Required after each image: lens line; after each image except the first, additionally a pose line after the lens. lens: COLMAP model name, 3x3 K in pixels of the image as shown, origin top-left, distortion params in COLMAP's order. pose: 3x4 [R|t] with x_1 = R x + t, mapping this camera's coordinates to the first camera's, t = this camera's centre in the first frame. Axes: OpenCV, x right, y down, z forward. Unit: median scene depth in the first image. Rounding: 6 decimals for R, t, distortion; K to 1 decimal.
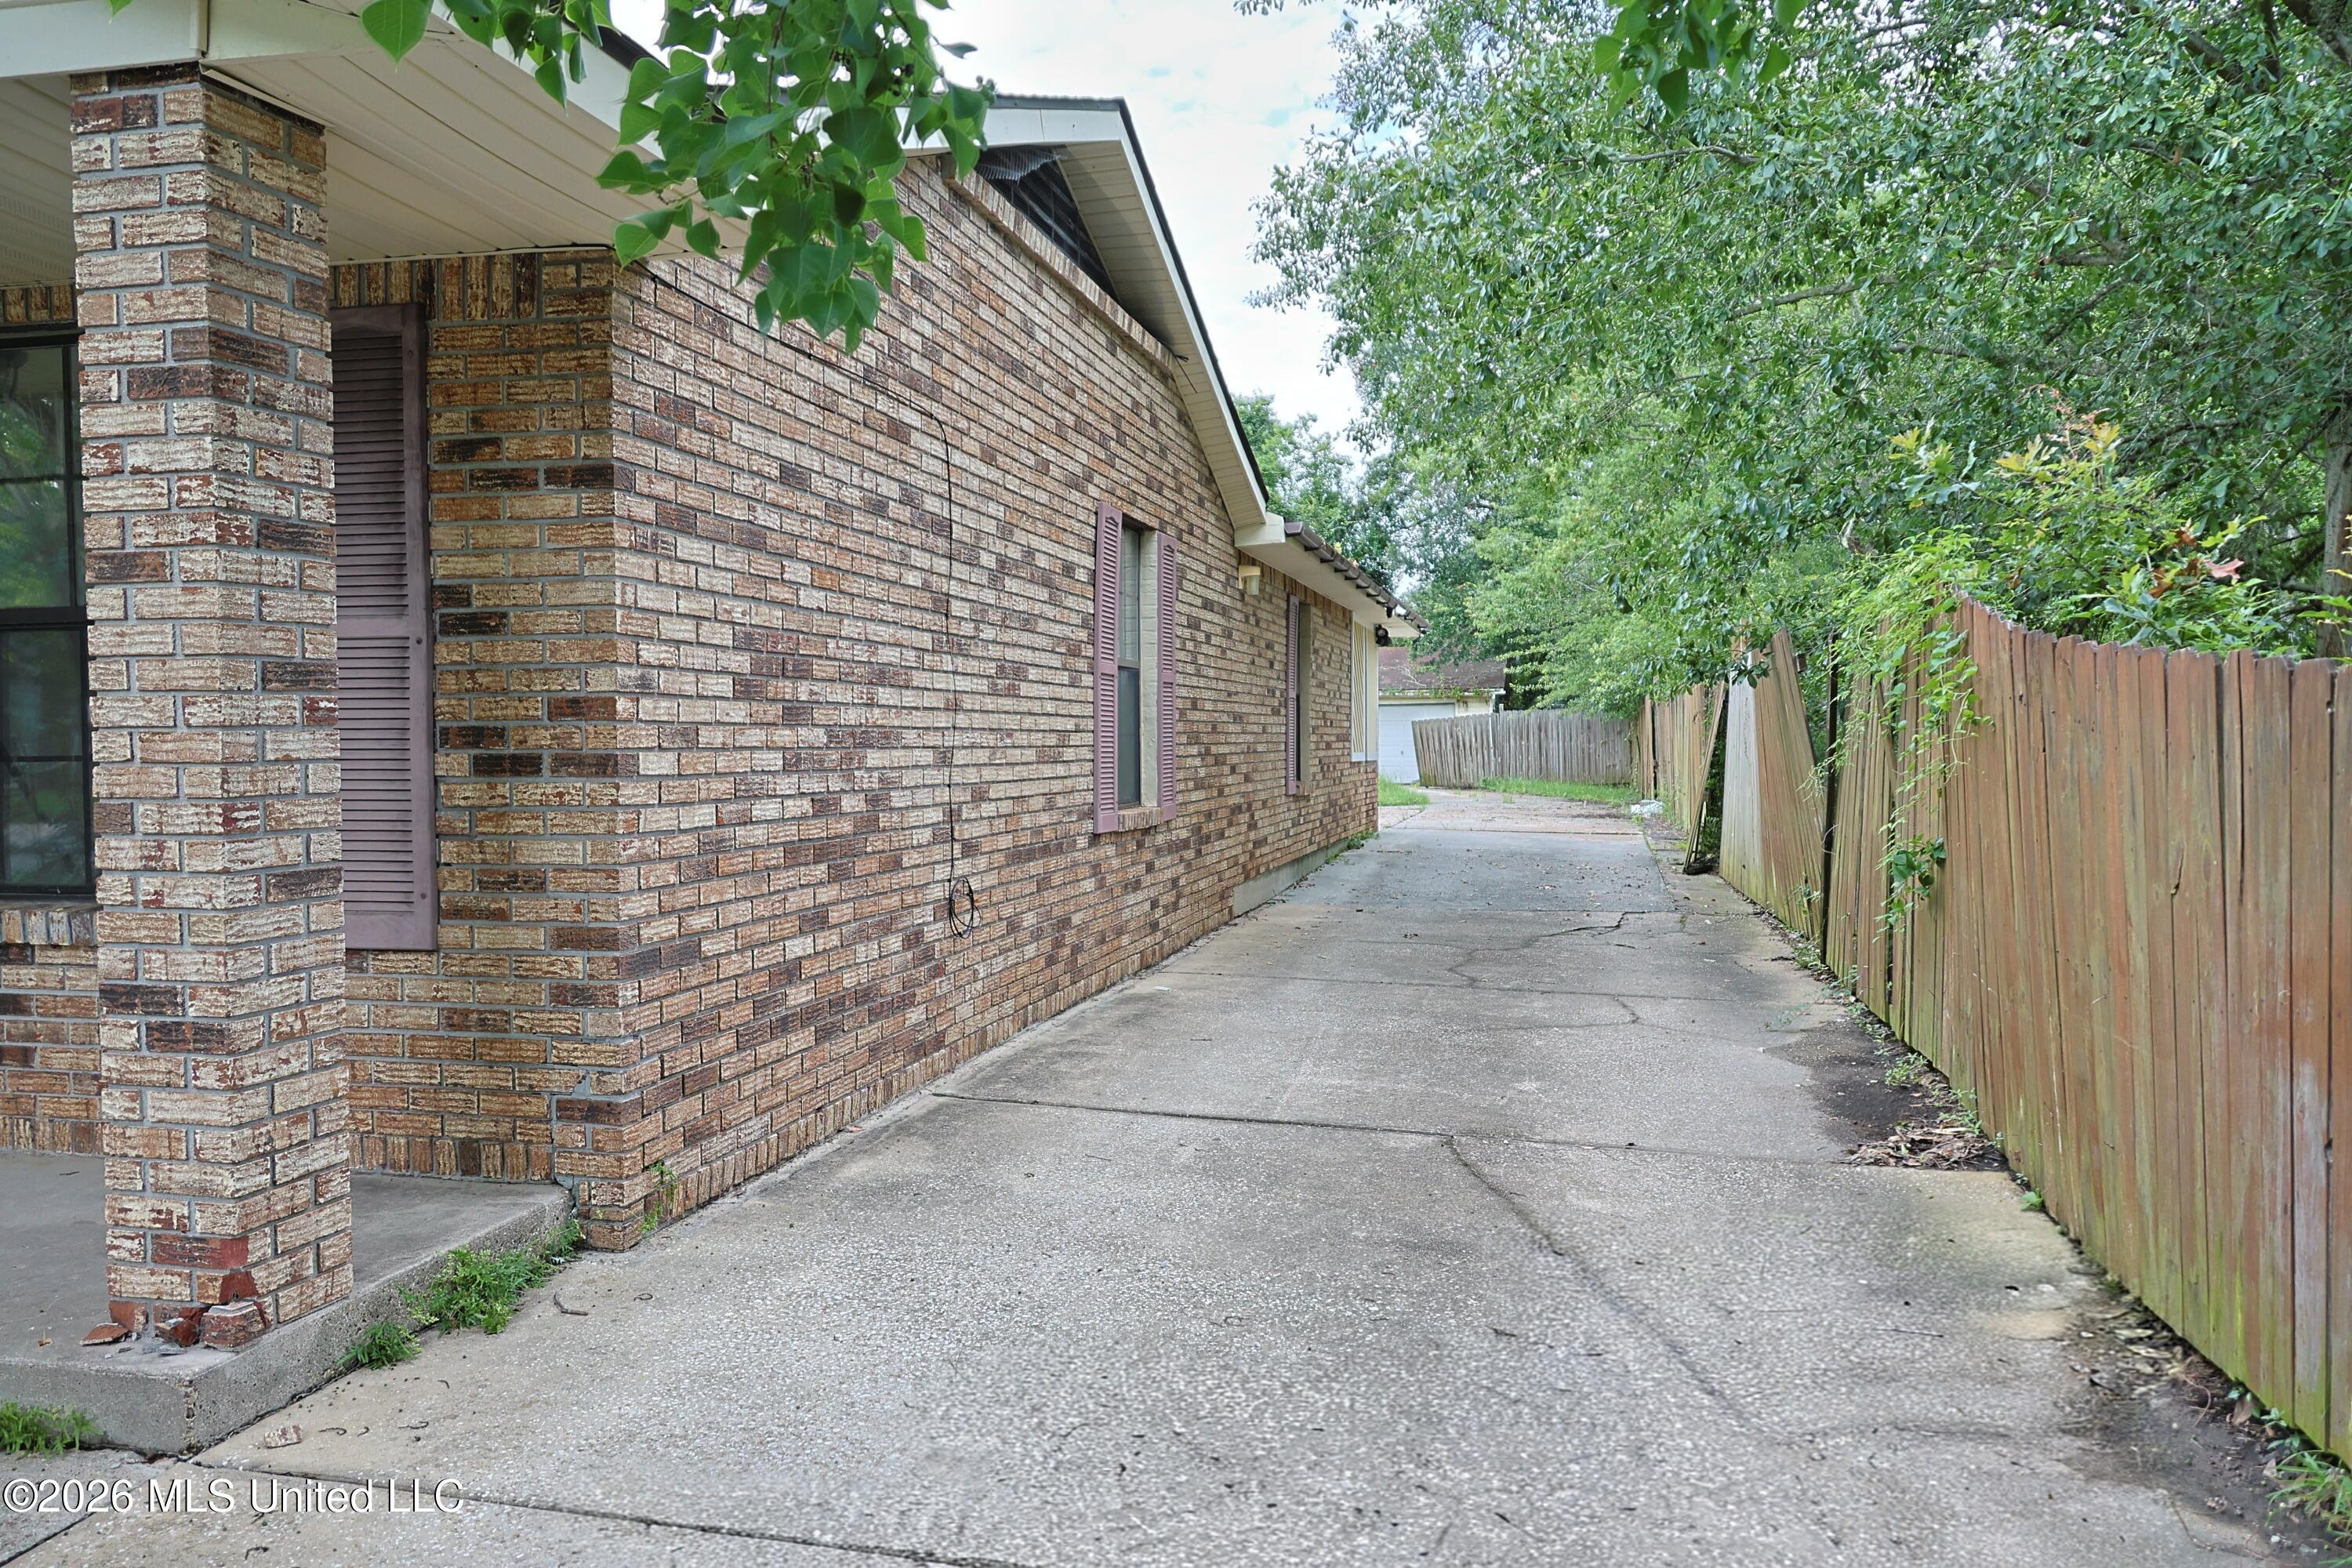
lens RADIAL K [[1782.8, 0, 1176.0], [0, 1782.8, 784.0], [0, 0, 1]] dist [-0.002965, -0.000961]
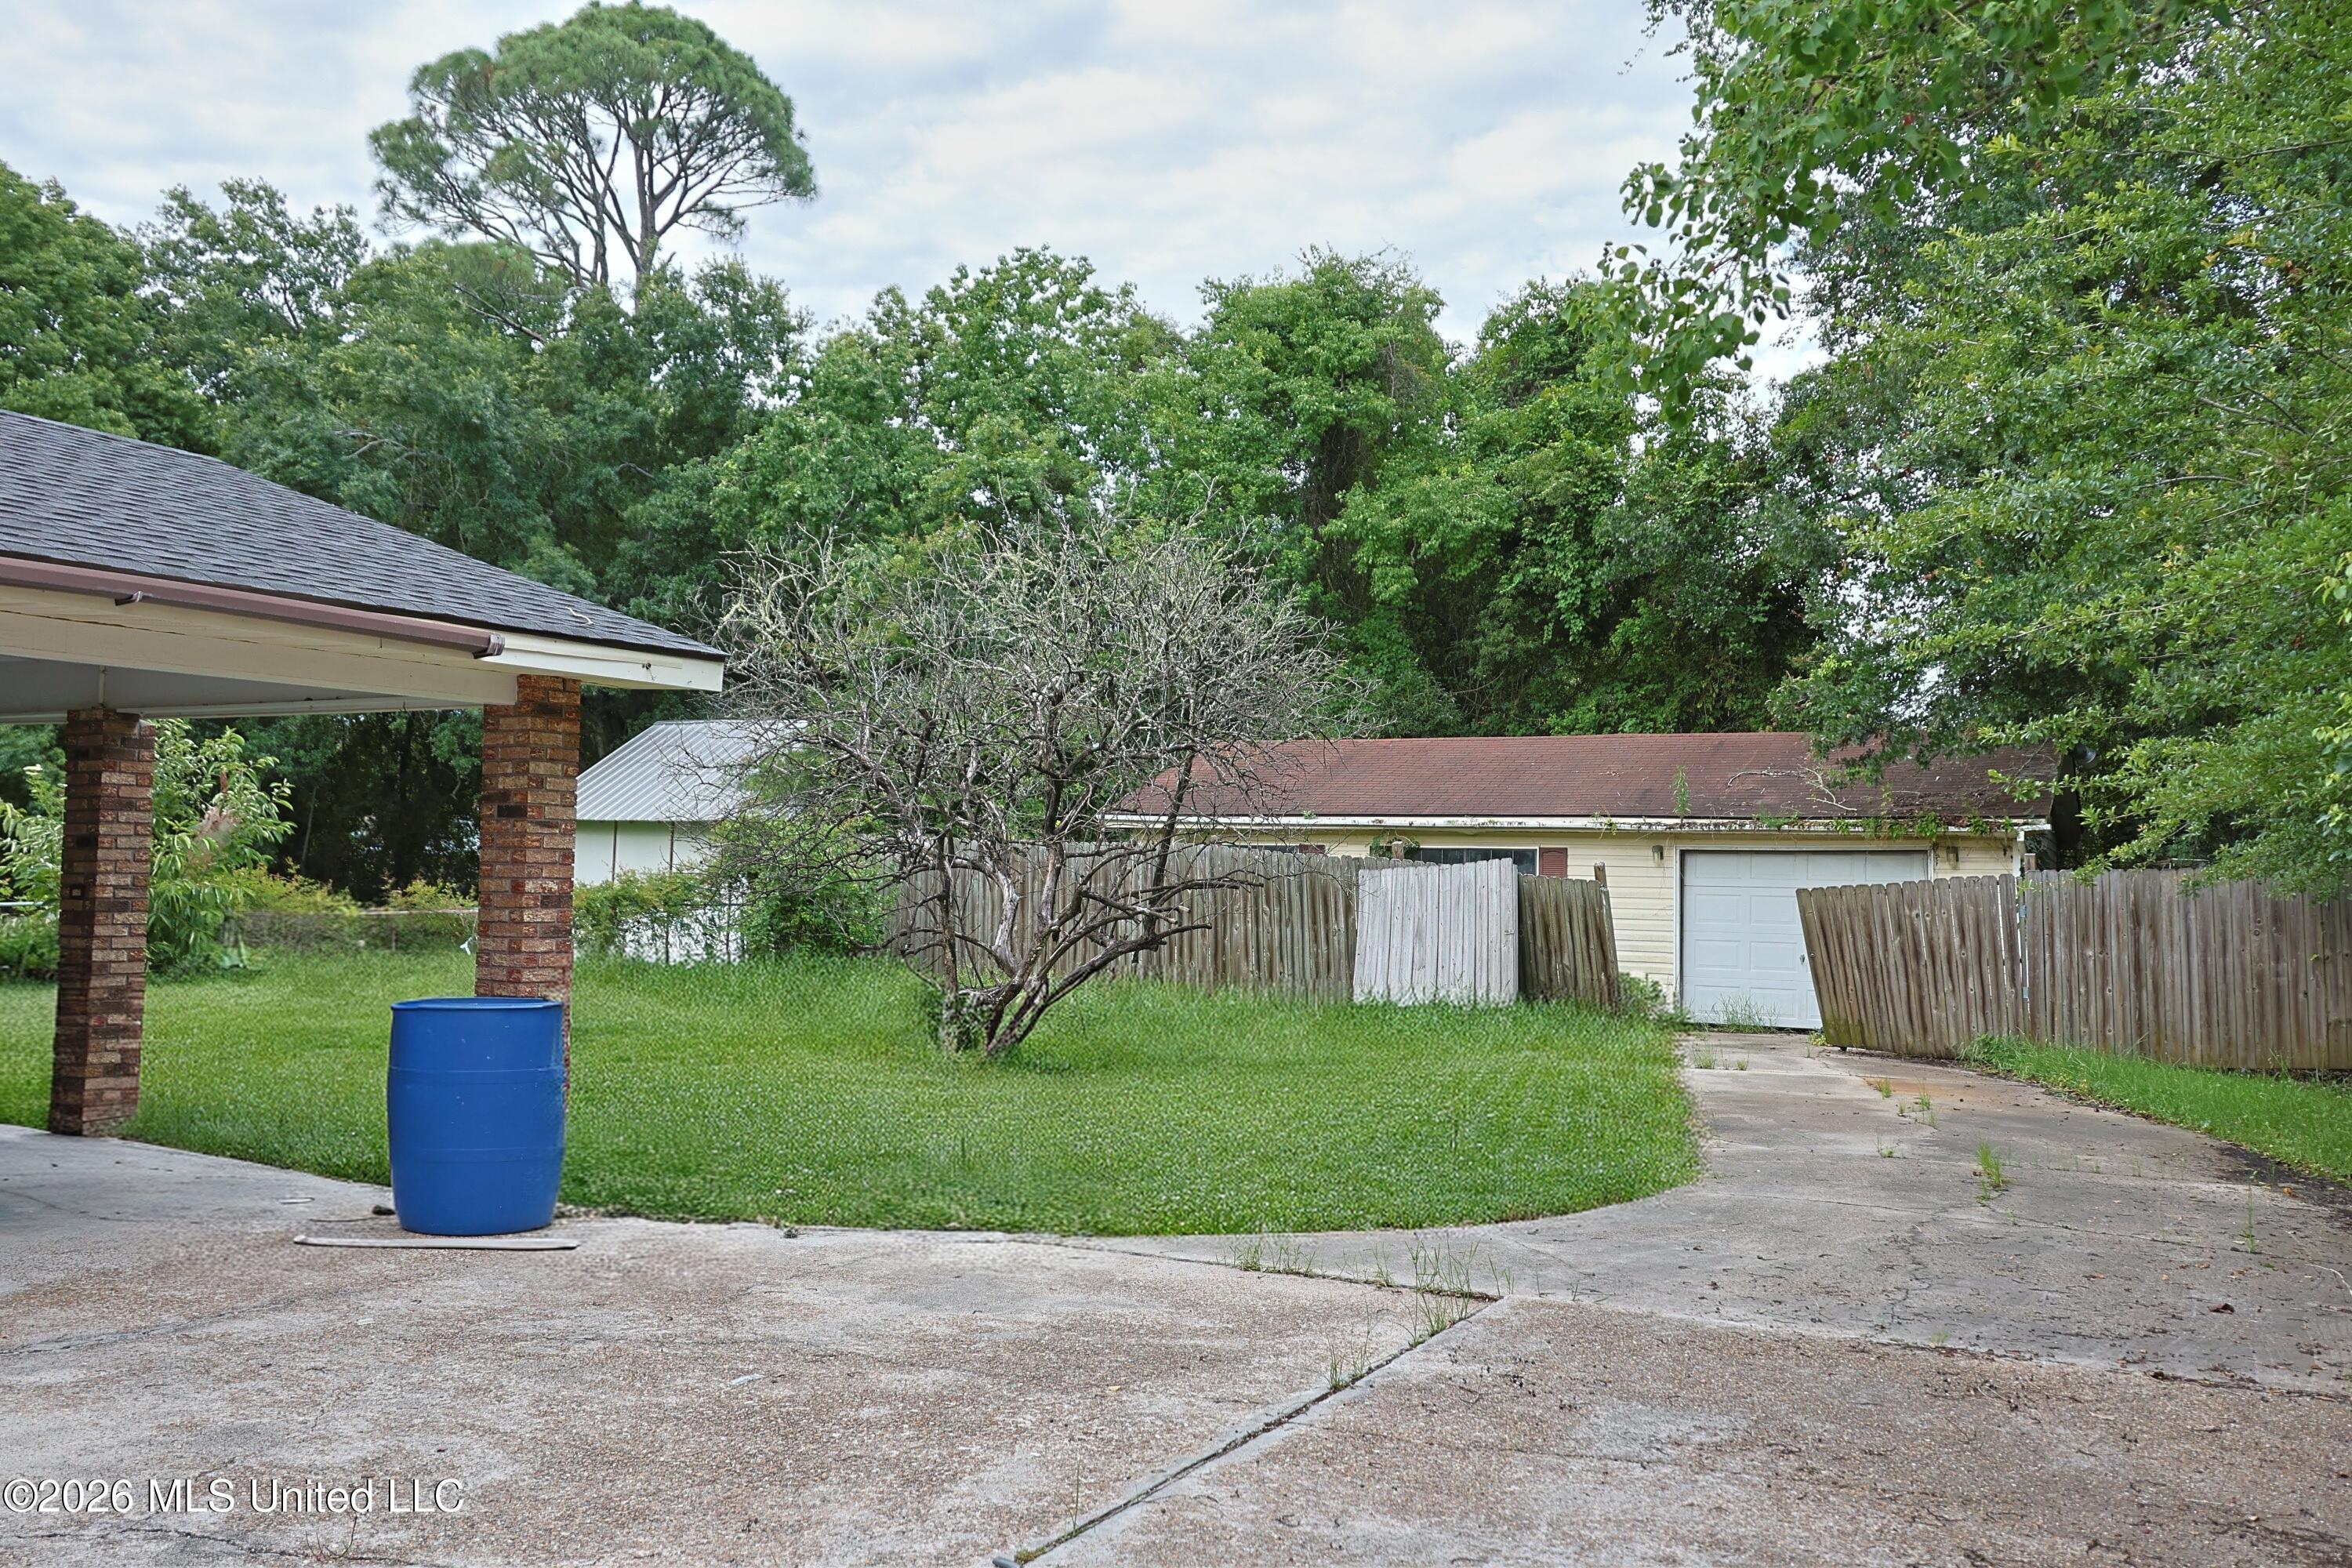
lens RADIAL K [[1941.0, 0, 1176.0], [0, 1941.0, 784.0], [0, 0, 1]] dist [0.105866, 0.001738]
pose [[0.960793, 0.004535, -0.277229, 0.117766], [-0.026414, 0.996816, -0.075234, -0.021179], [0.276005, 0.079607, 0.957854, 0.503173]]
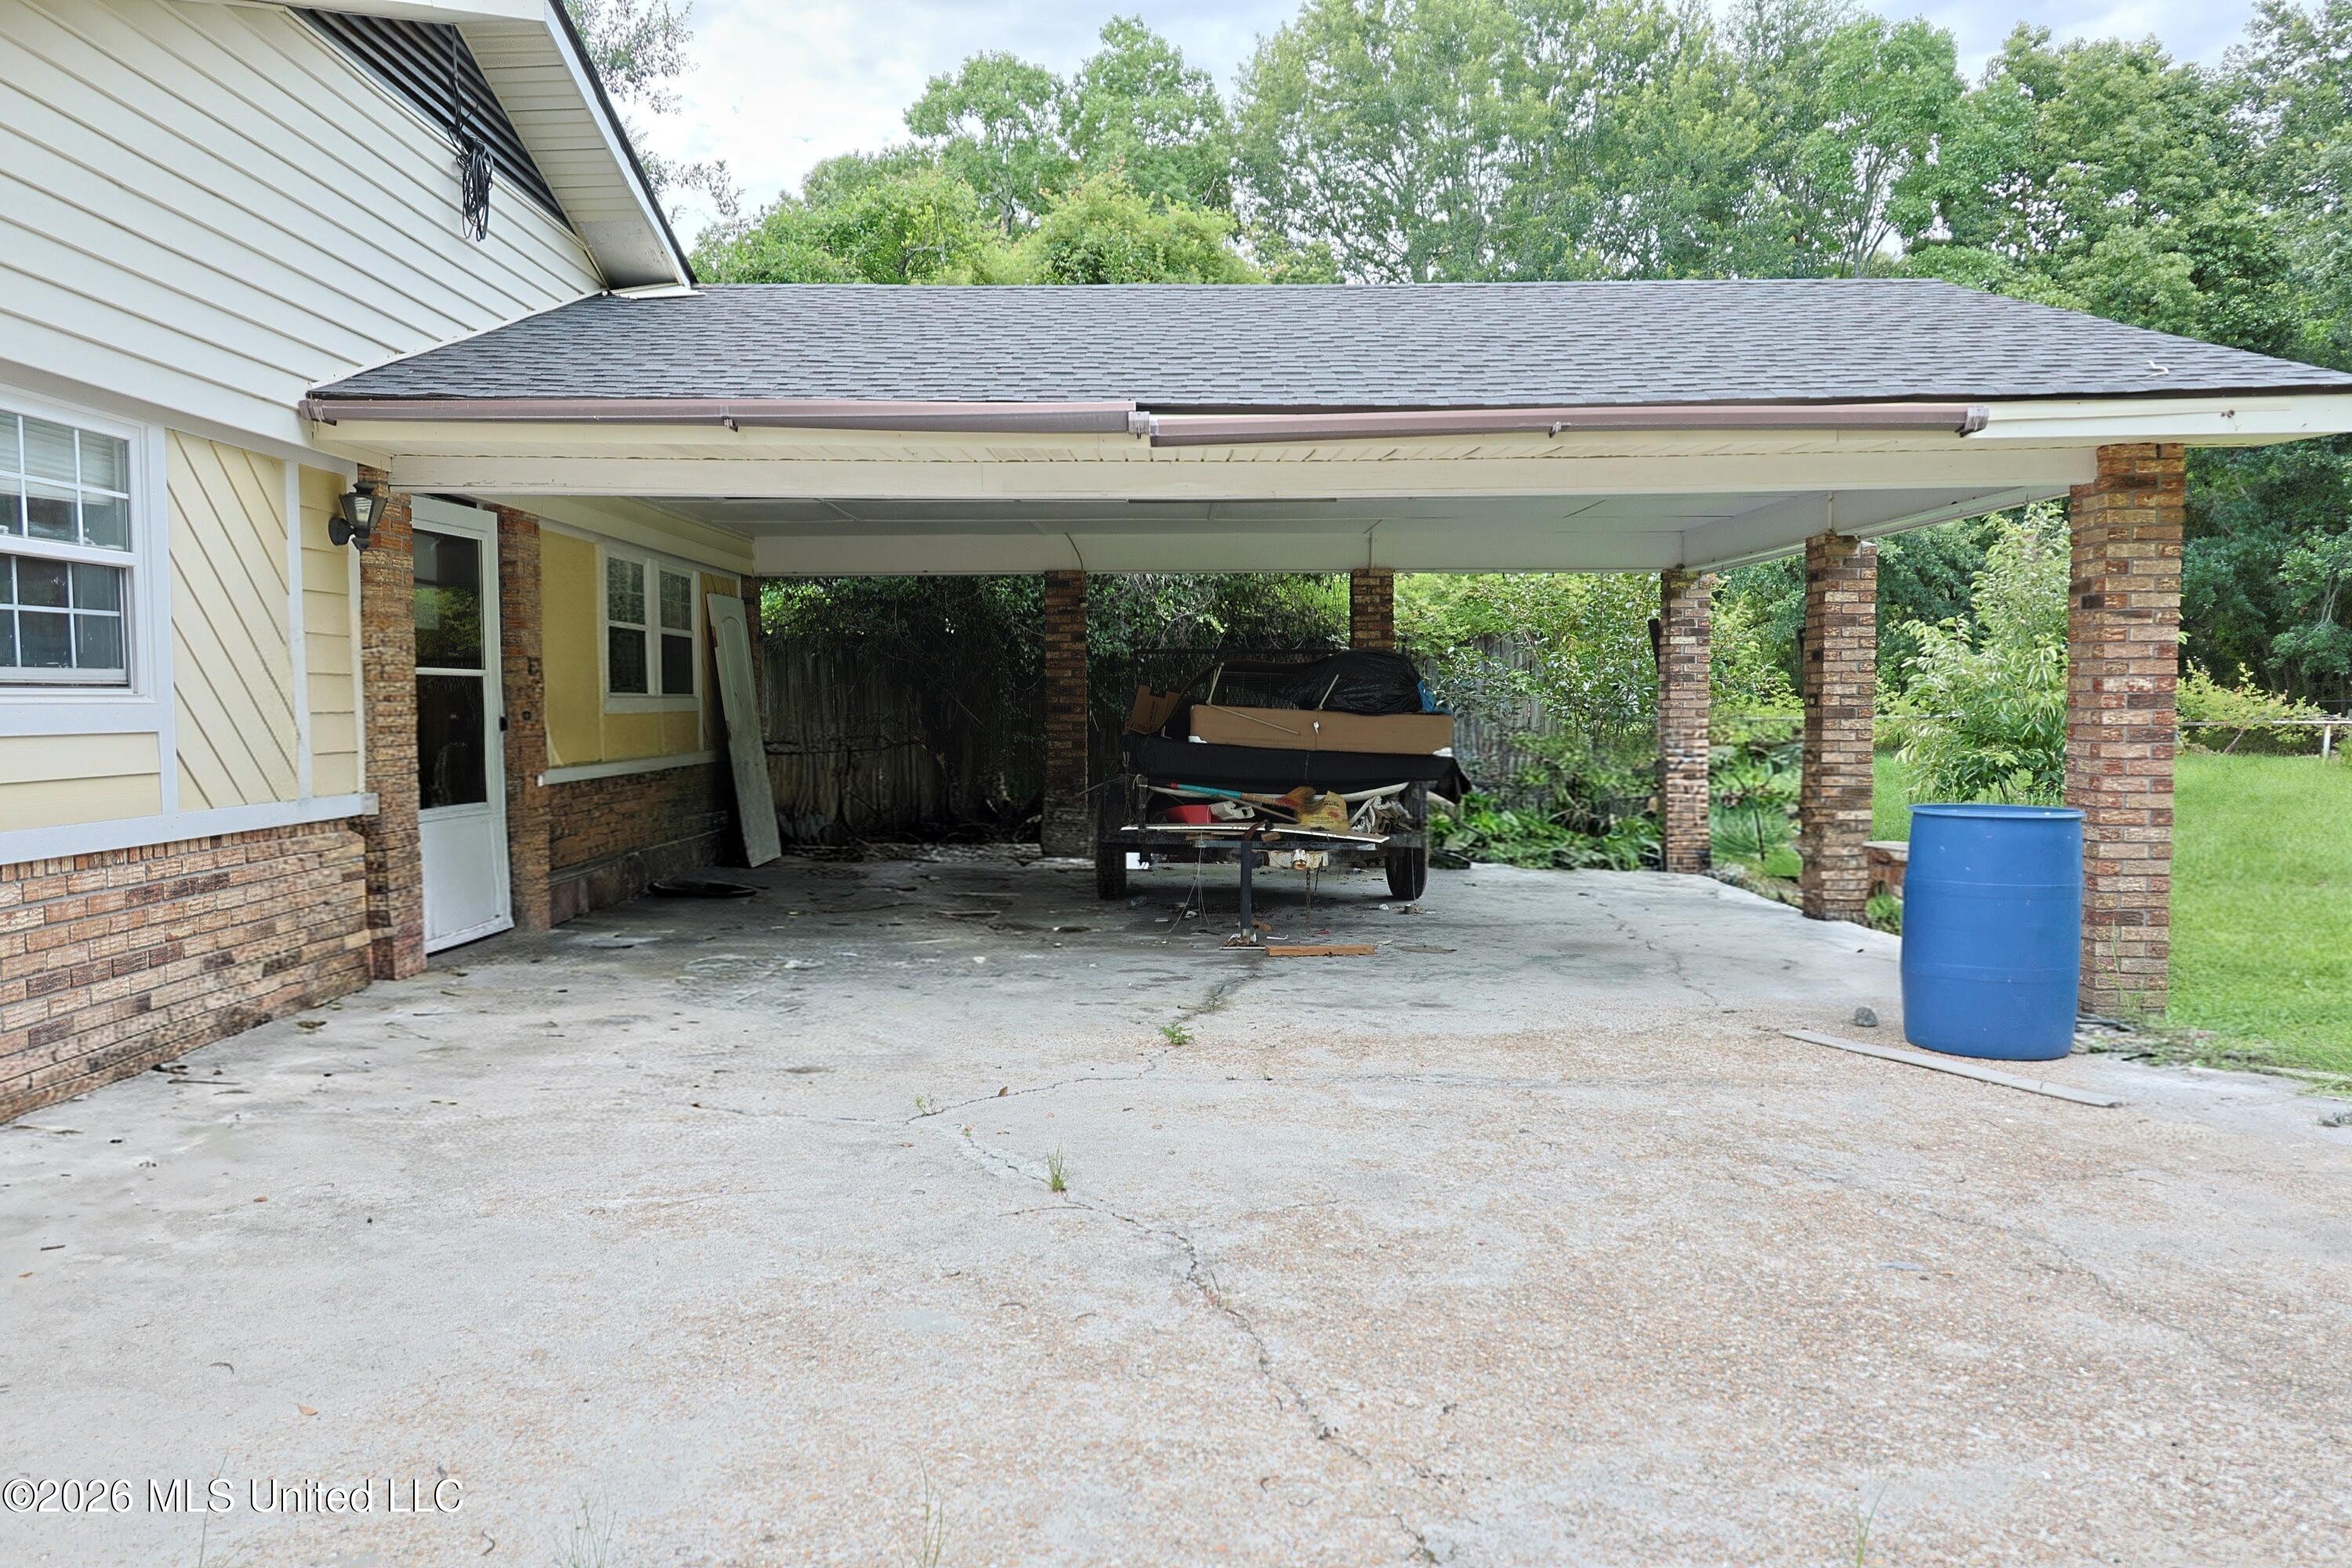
lens RADIAL K [[1782.8, 0, 1176.0], [0, 1782.8, 784.0], [0, 0, 1]] dist [-0.002965, -0.000961]
pose [[0.233091, 0.044741, -0.971425, 0.214060], [-0.011534, 0.998998, 0.043243, -0.020782], [0.972386, 0.001124, 0.233374, 0.773772]]
